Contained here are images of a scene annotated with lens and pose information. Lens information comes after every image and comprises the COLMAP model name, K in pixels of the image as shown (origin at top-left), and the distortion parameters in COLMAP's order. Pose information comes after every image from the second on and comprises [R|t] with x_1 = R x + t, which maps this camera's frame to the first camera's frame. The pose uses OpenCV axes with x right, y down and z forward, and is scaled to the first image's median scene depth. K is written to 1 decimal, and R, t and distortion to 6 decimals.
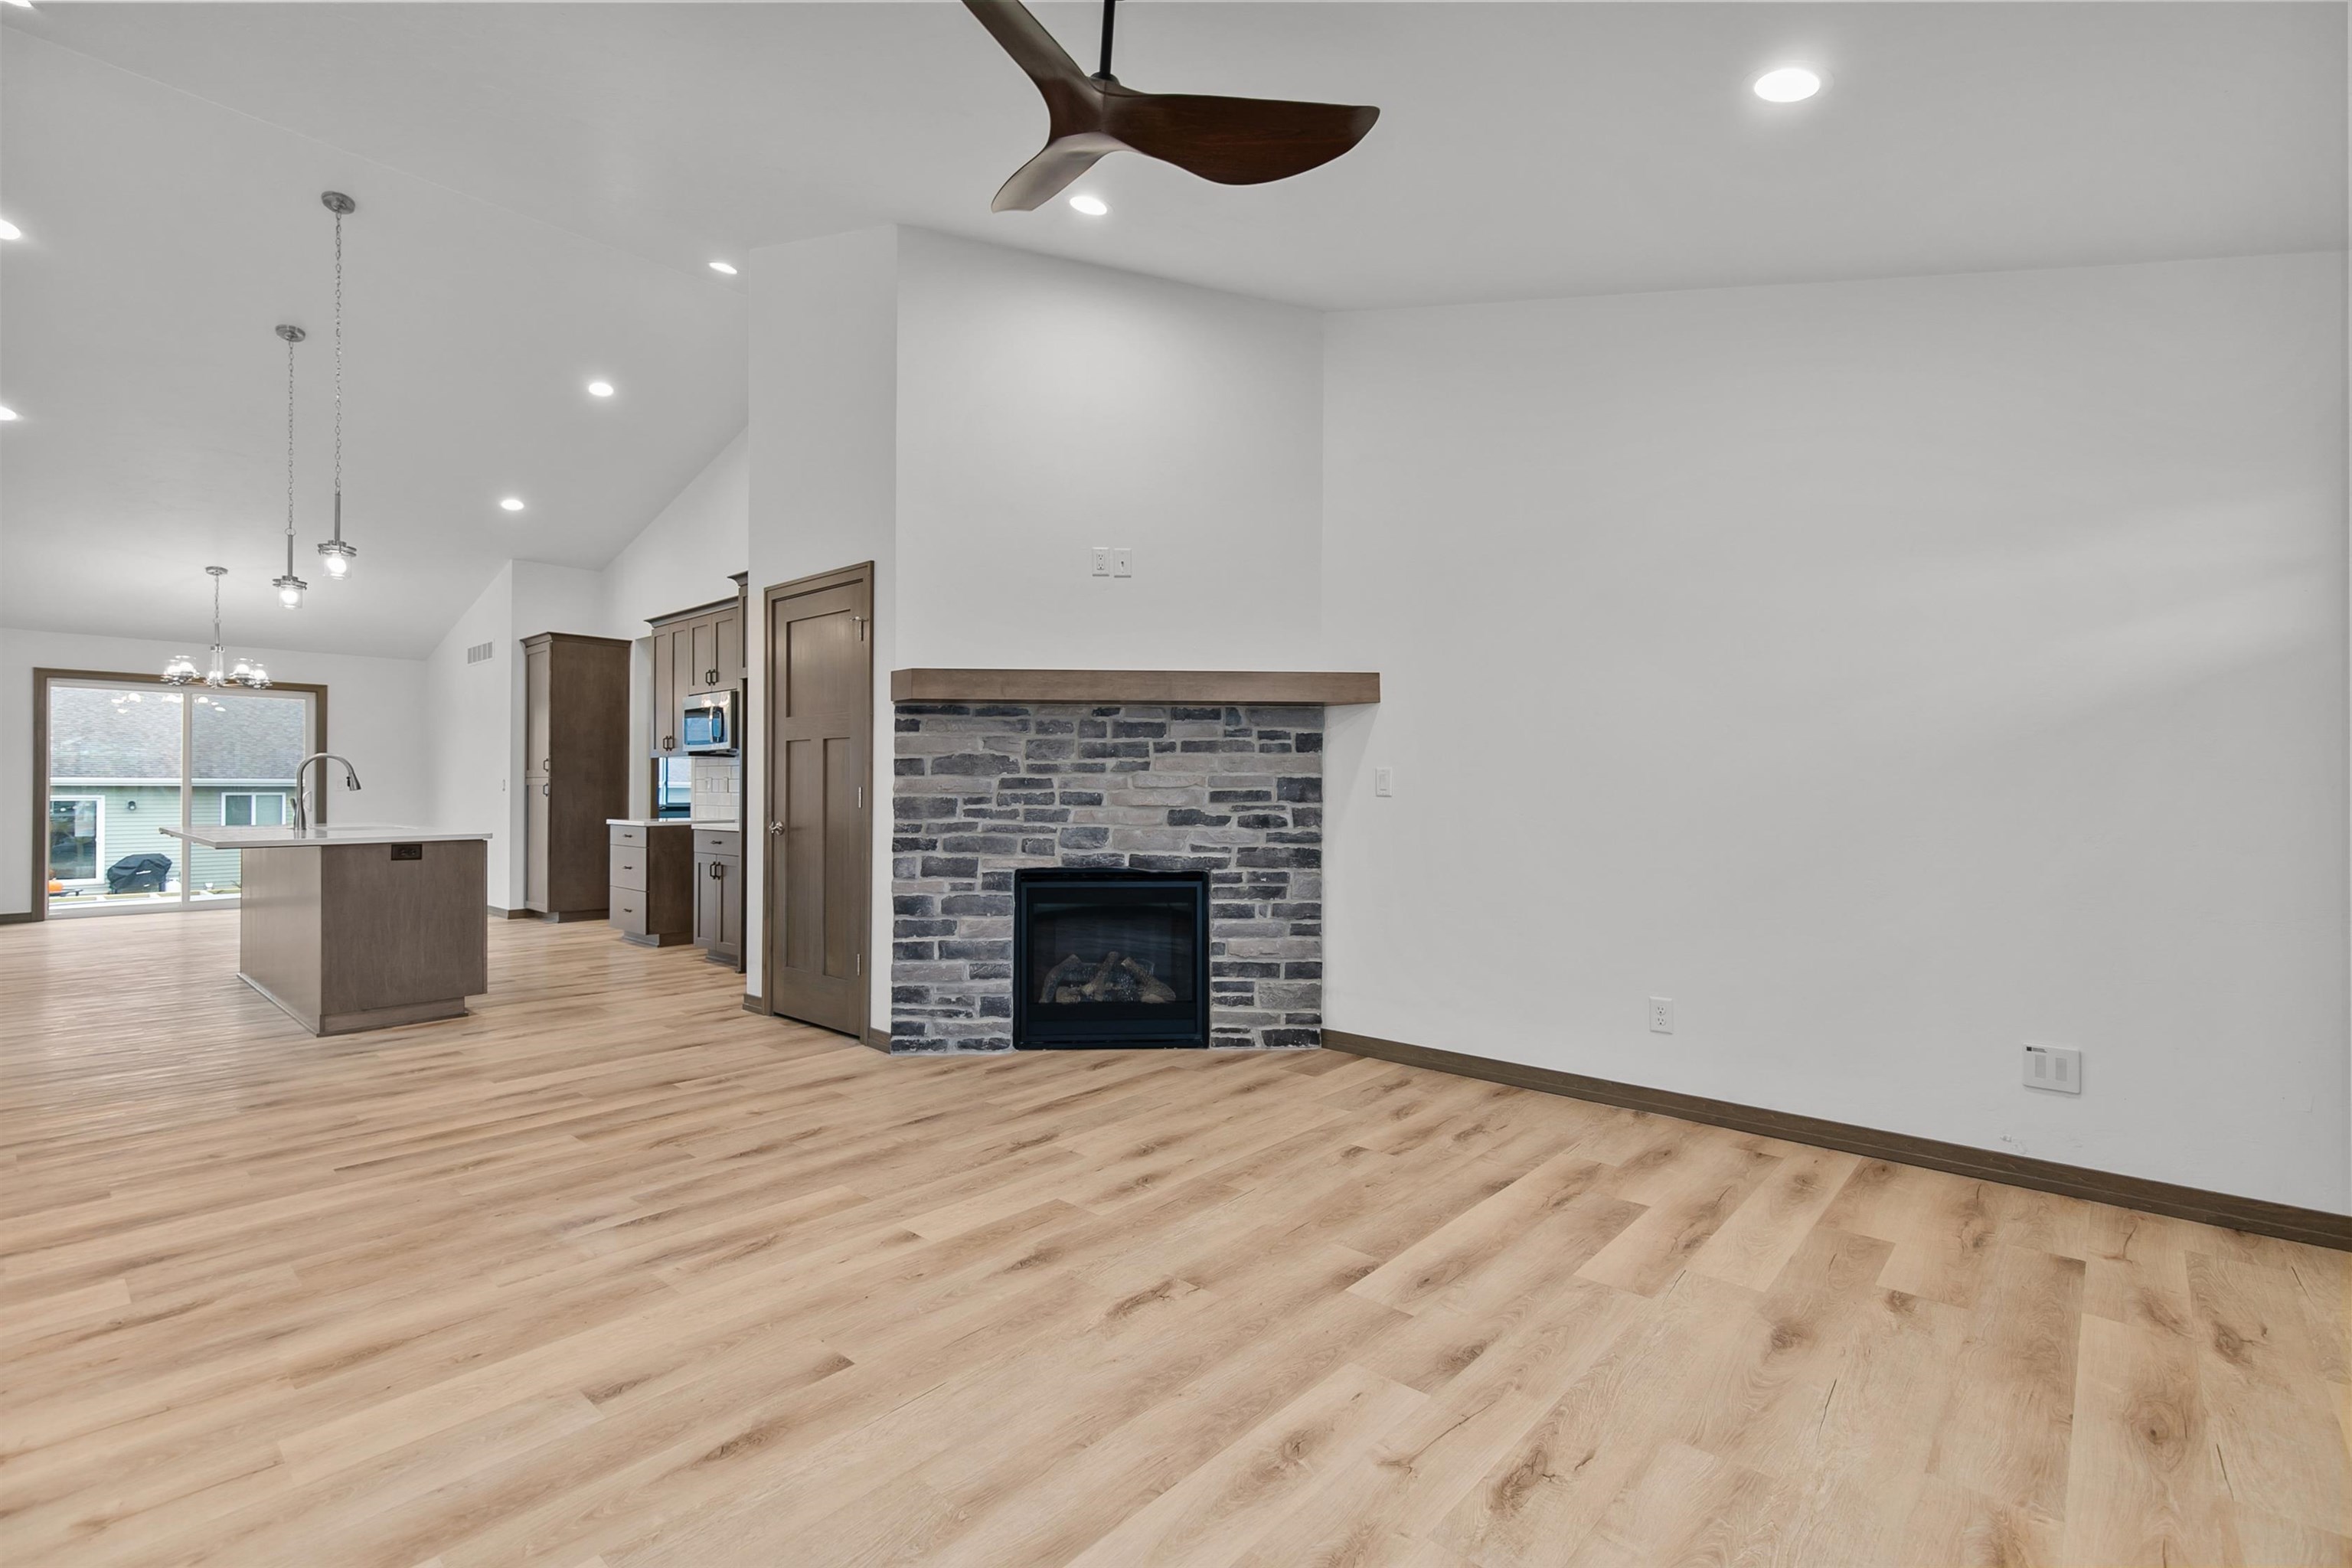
lens RADIAL K [[1079.2, 0, 1214.1], [0, 1079.2, 778.0], [0, 0, 1]] dist [0.014484, -0.003238]
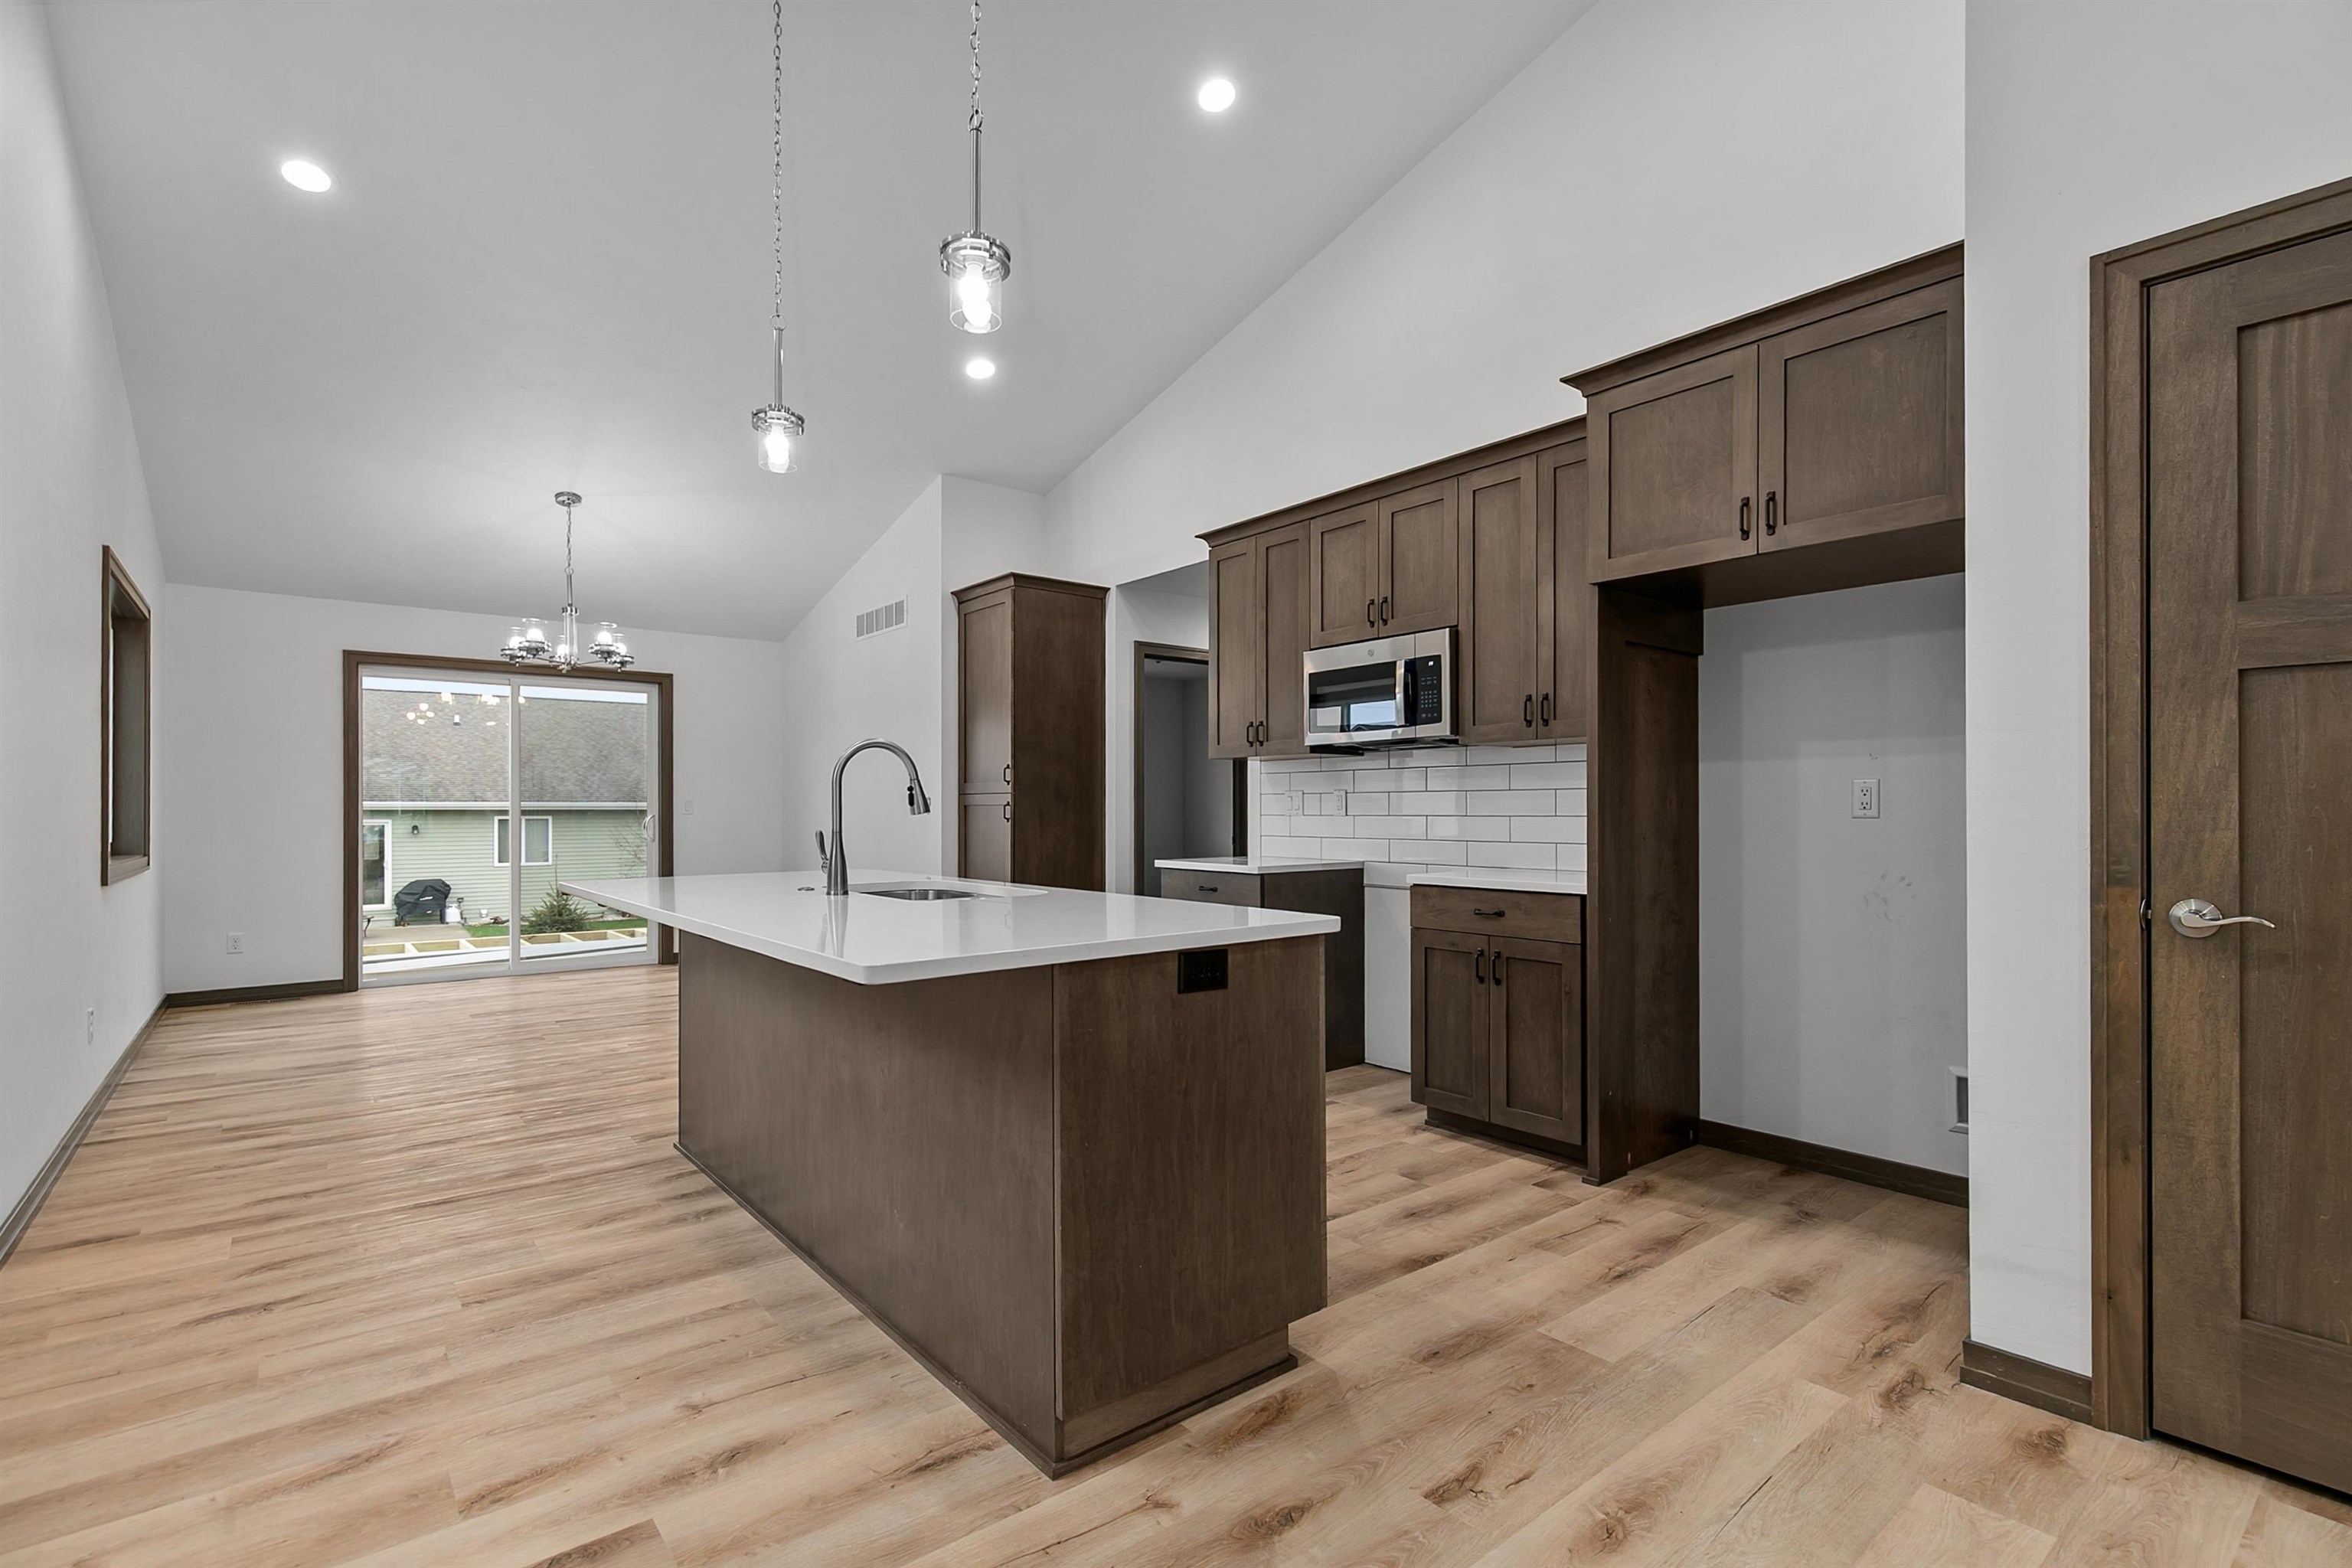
lens RADIAL K [[1079.2, 0, 1167.6], [0, 1079.2, 804.4], [0, 0, 1]] dist [0.014484, -0.003238]
pose [[0.986900, -0.004176, -0.161280, -0.405594], [0.005016, 0.999976, 0.004800, 0.003522], [0.161256, -0.005547, 0.986897, 0.357707]]
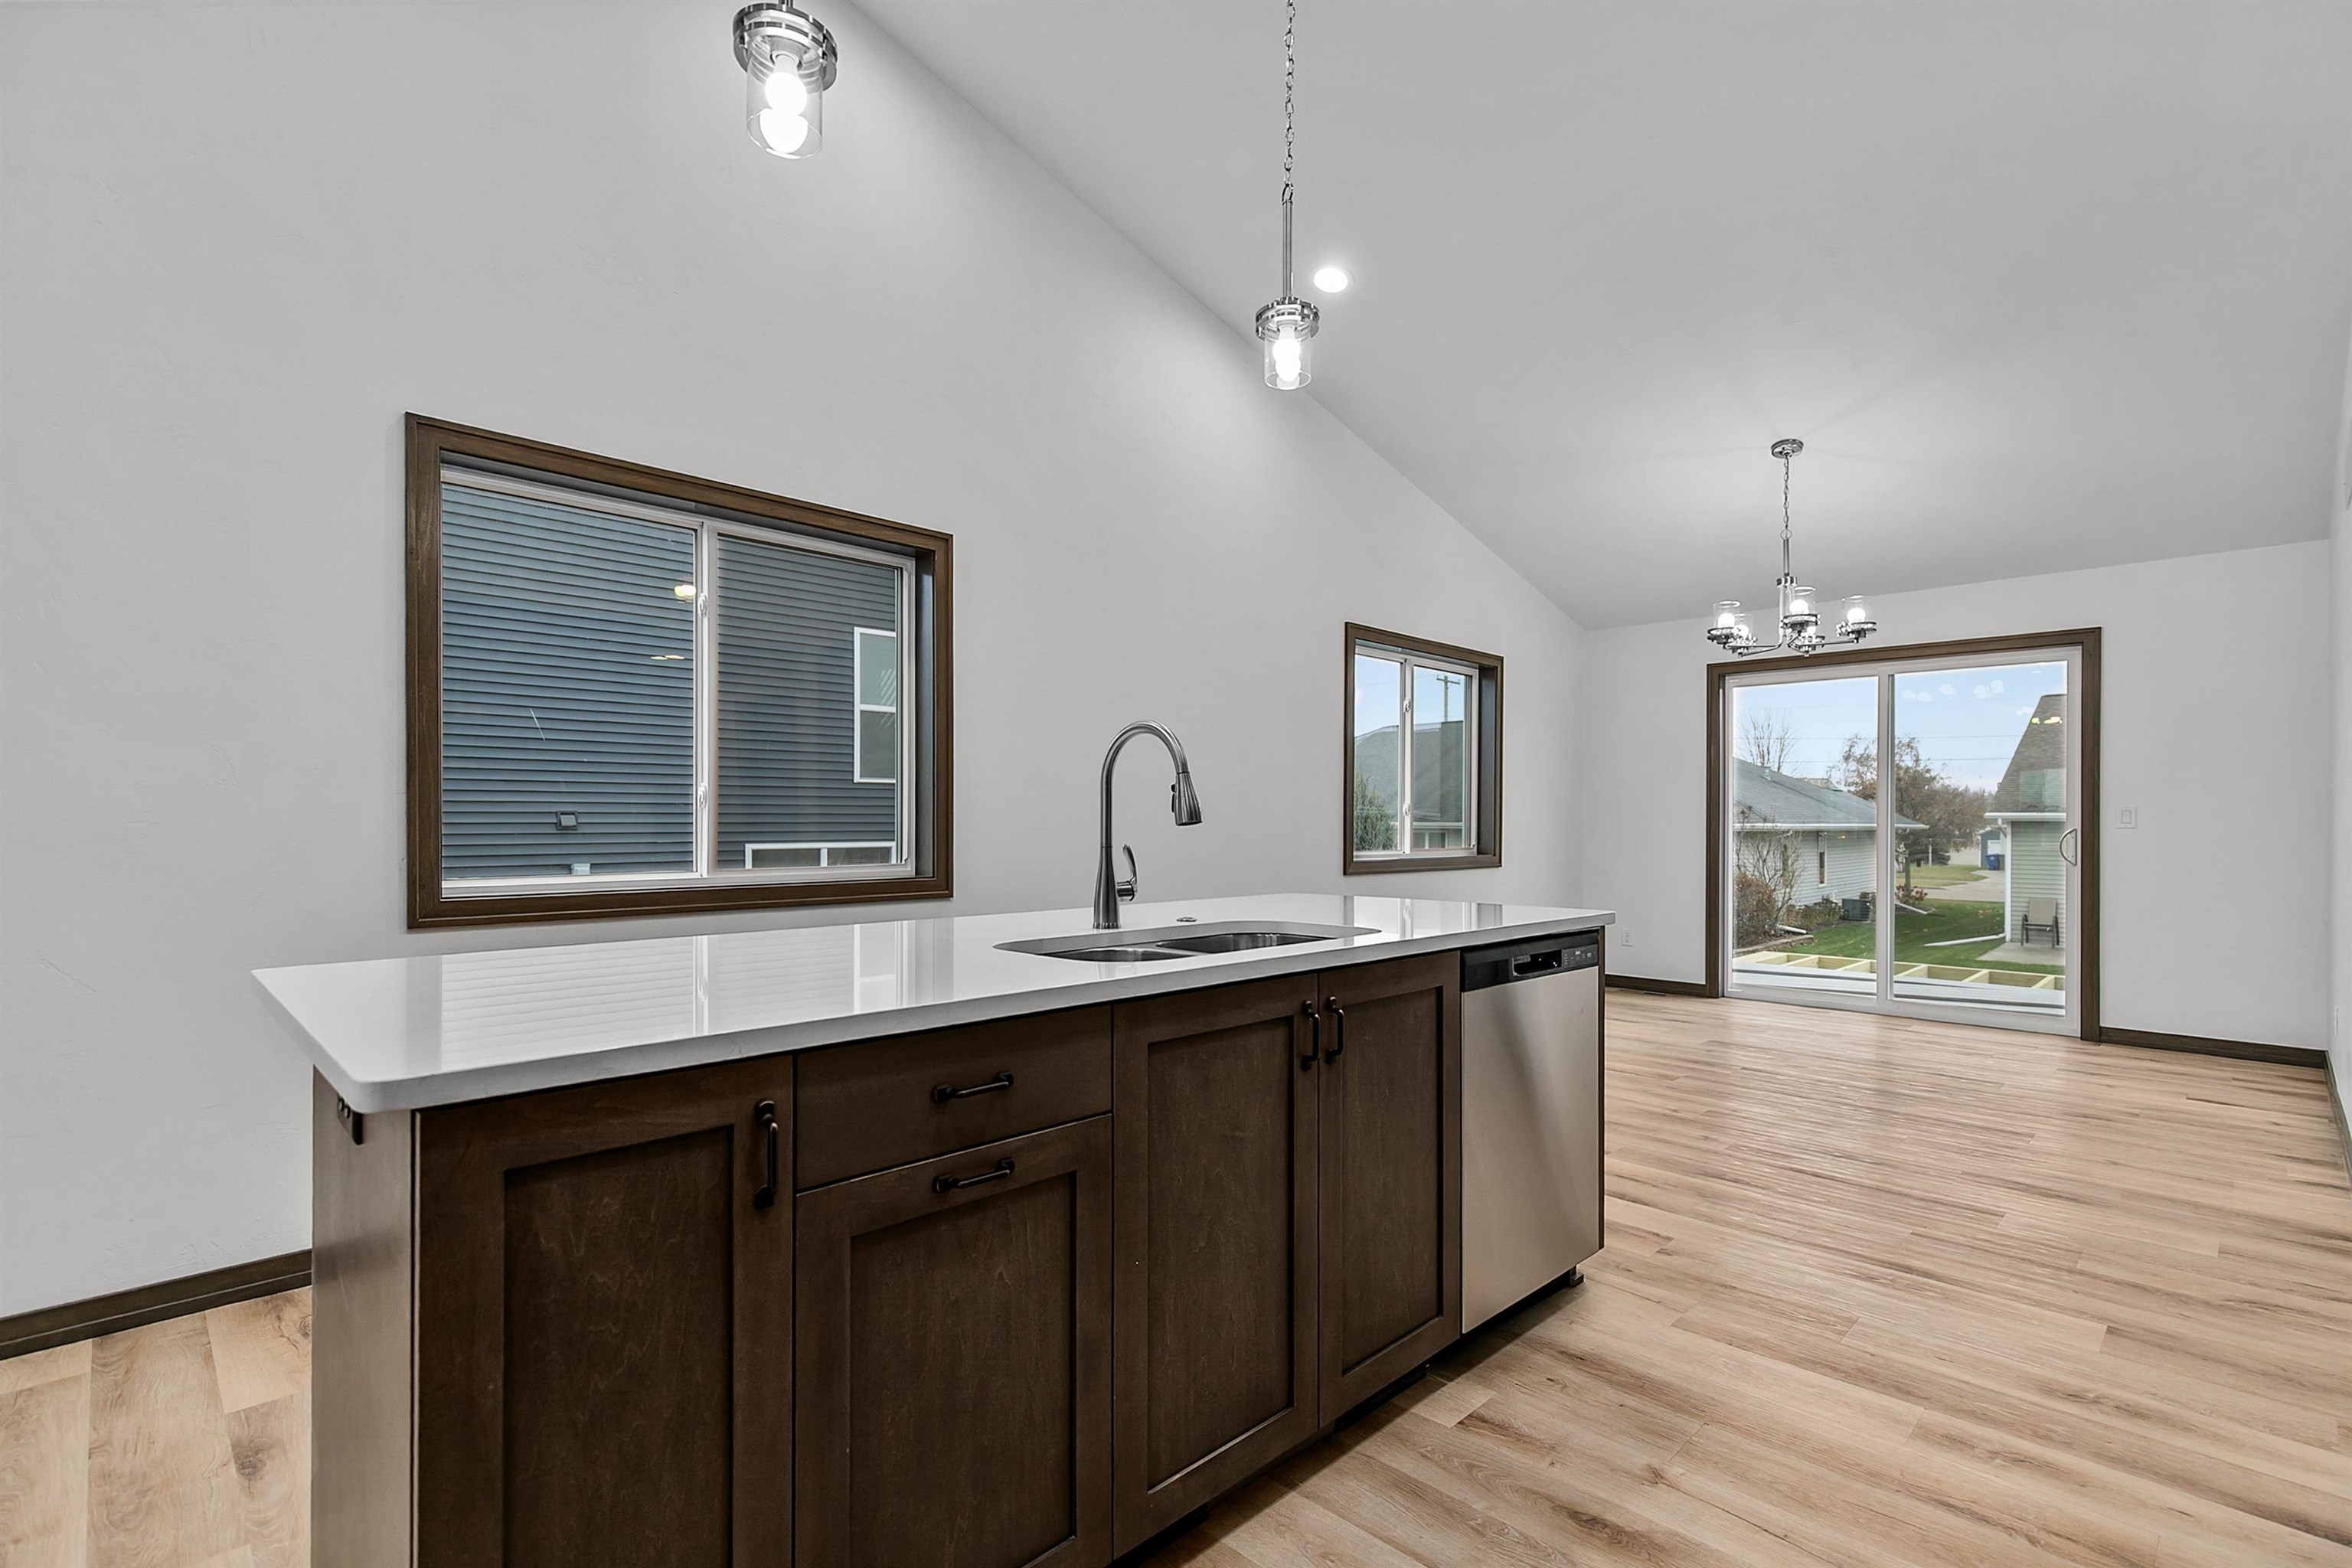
lens RADIAL K [[1079.2, 0, 1184.8], [0, 1079.2, 825.1], [0, 0, 1]] dist [0.014484, -0.003238]
pose [[-0.044352, 0.001854, -0.999014, -0.303992], [0.002242, 0.999996, 0.001756, 0.009384], [0.999013, -0.002162, -0.044356, 0.669935]]
